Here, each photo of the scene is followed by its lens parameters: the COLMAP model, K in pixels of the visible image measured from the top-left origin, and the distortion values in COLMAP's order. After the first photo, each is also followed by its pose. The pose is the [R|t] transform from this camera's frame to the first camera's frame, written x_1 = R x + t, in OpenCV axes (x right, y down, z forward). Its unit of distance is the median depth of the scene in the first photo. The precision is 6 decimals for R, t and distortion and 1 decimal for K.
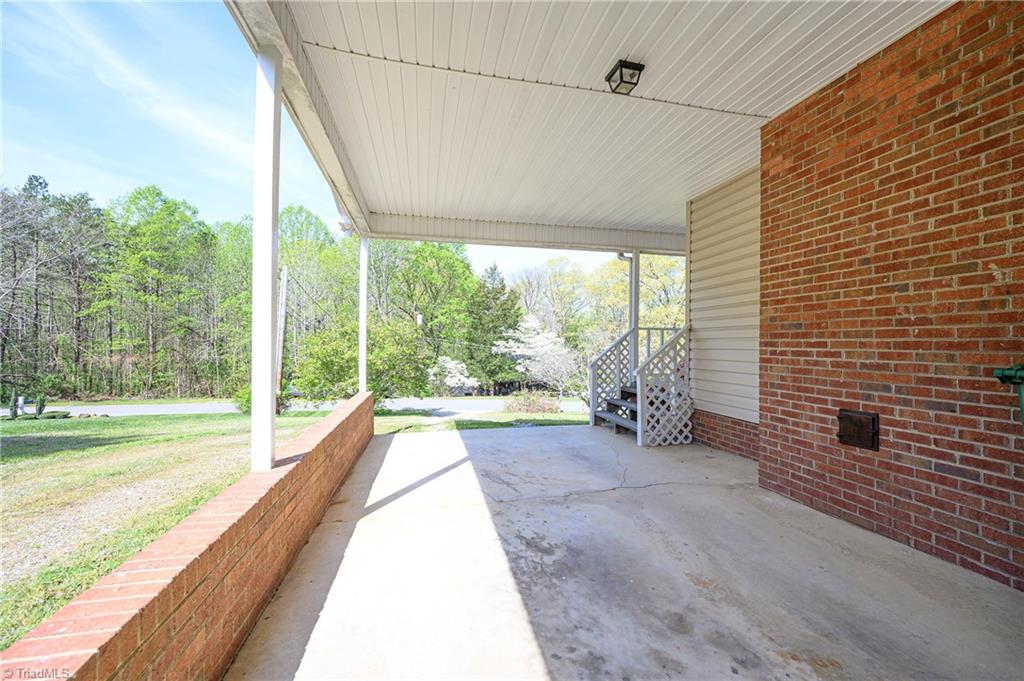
lens RADIAL K [[405.3, 0, 512.5], [0, 405.3, 342.1], [0, 0, 1]] dist [0.002073, -0.000778]
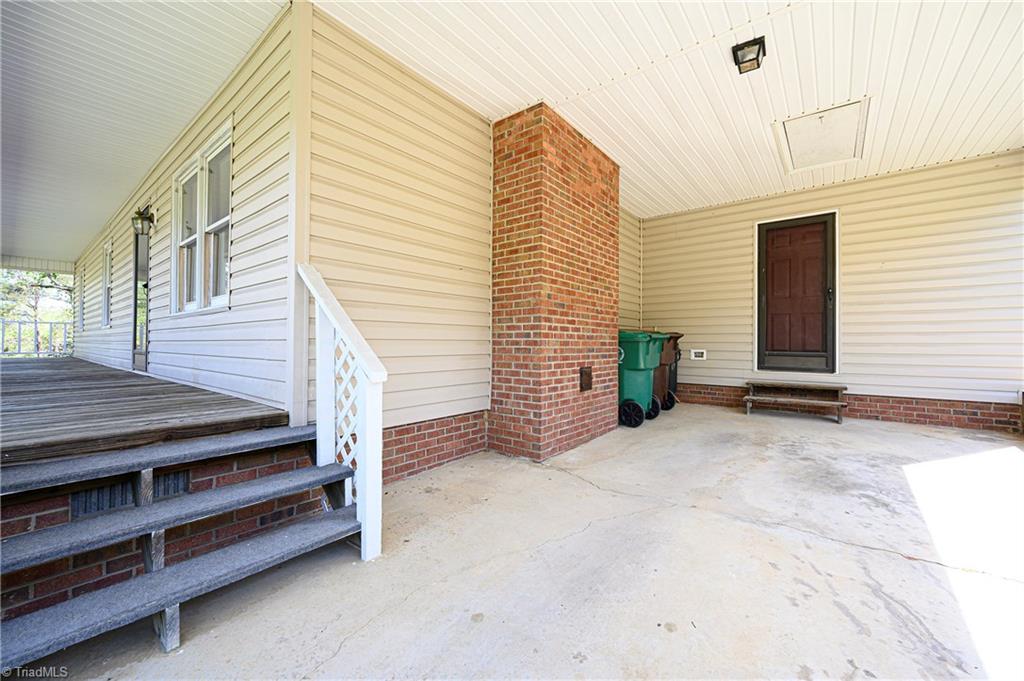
lens RADIAL K [[405.3, 0, 507.6], [0, 405.3, 338.6], [0, 0, 1]] dist [0.002073, -0.000778]
pose [[-0.629764, -0.005613, 0.776767, -0.130332], [-0.016842, 0.999837, -0.006430, 0.071696], [-0.776604, -0.017132, -0.629756, 1.996347]]
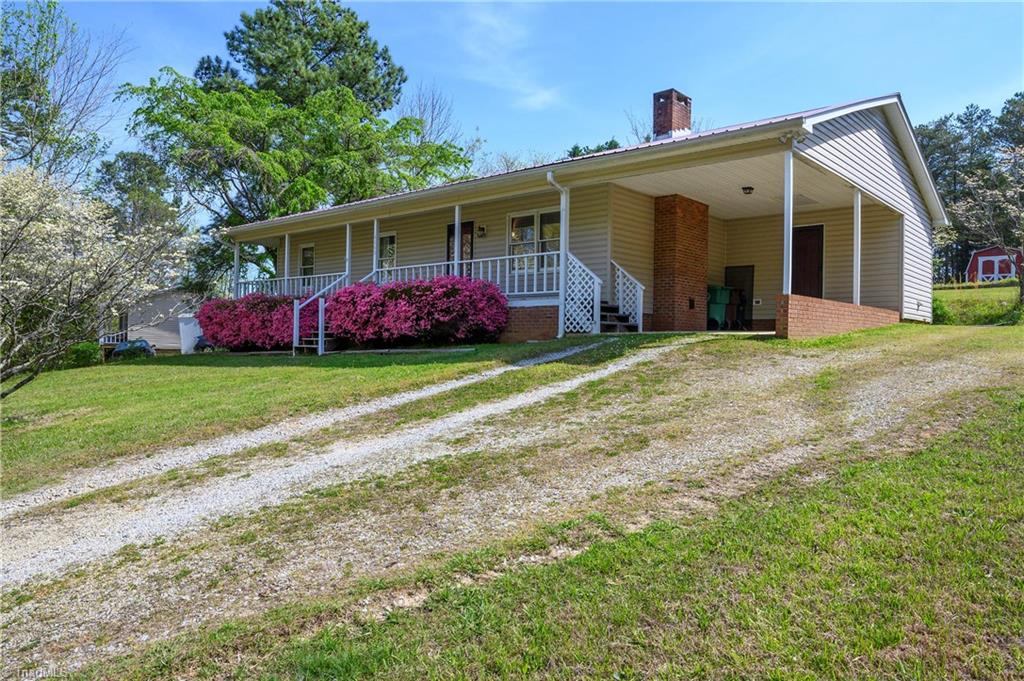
lens RADIAL K [[706.5, 0, 501.8], [0, 706.5, 340.1], [0, 0, 1]] dist [-0.007093, 0.009160]
pose [[-0.585885, -0.016034, 0.810236, -2.877376], [-0.027898, 0.999611, -0.000391, 0.526904], [-0.809914, -0.022833, -0.586104, 5.402661]]
